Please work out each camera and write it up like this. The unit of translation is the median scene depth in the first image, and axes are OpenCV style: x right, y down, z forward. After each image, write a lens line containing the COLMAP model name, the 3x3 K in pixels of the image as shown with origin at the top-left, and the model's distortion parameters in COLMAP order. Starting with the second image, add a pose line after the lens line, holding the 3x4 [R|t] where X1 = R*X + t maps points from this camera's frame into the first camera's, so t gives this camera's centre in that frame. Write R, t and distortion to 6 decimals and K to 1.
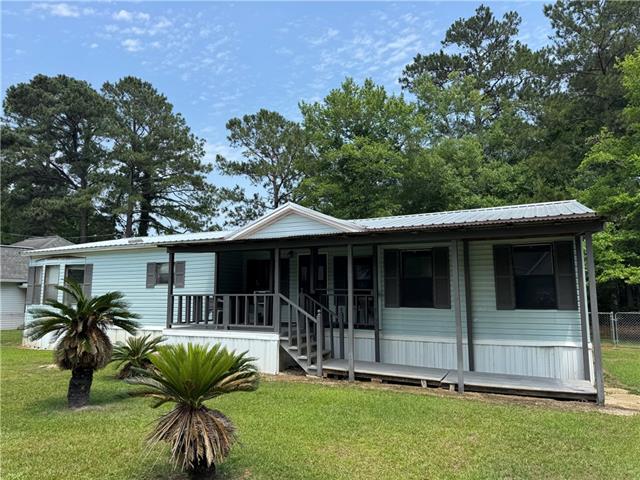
lens RADIAL K [[507.4, 0, 320.0], [0, 507.4, 240.0], [0, 0, 1]] dist [0.101856, -0.001137]
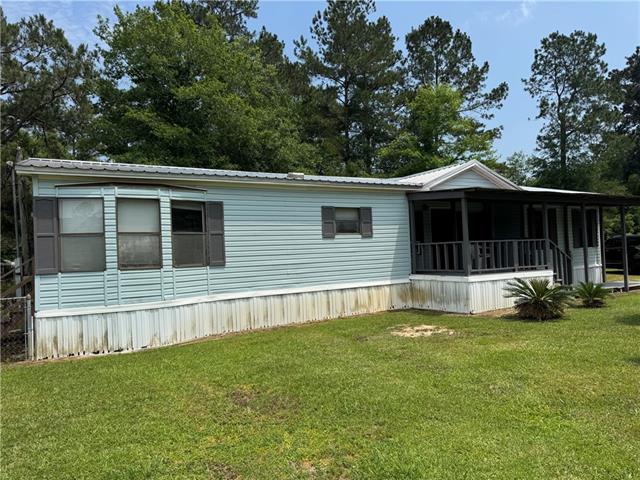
lens RADIAL K [[507.4, 0, 320.0], [0, 507.4, 240.0], [0, 0, 1]] dist [0.101856, -0.001137]
pose [[0.480187, 0.003670, 0.877159, -1.301352], [-0.057297, 0.997987, 0.027190, 0.095511], [-0.875293, -0.063315, 0.479431, 0.794608]]
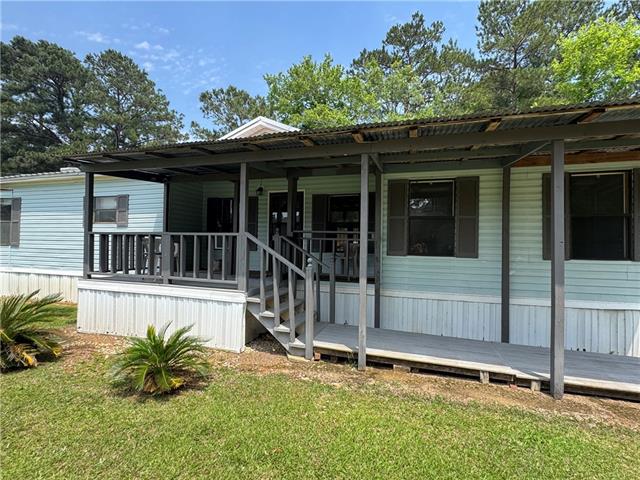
lens RADIAL K [[312.2, 0, 328.5], [0, 312.2, 244.2], [0, 0, 1]] dist [0.021691, 0.000458]
pose [[0.982859, 0.021485, 0.183101, -0.045120], [-0.040033, 0.994360, 0.098215, 0.069244], [-0.179959, -0.103862, 0.978176, 0.526434]]
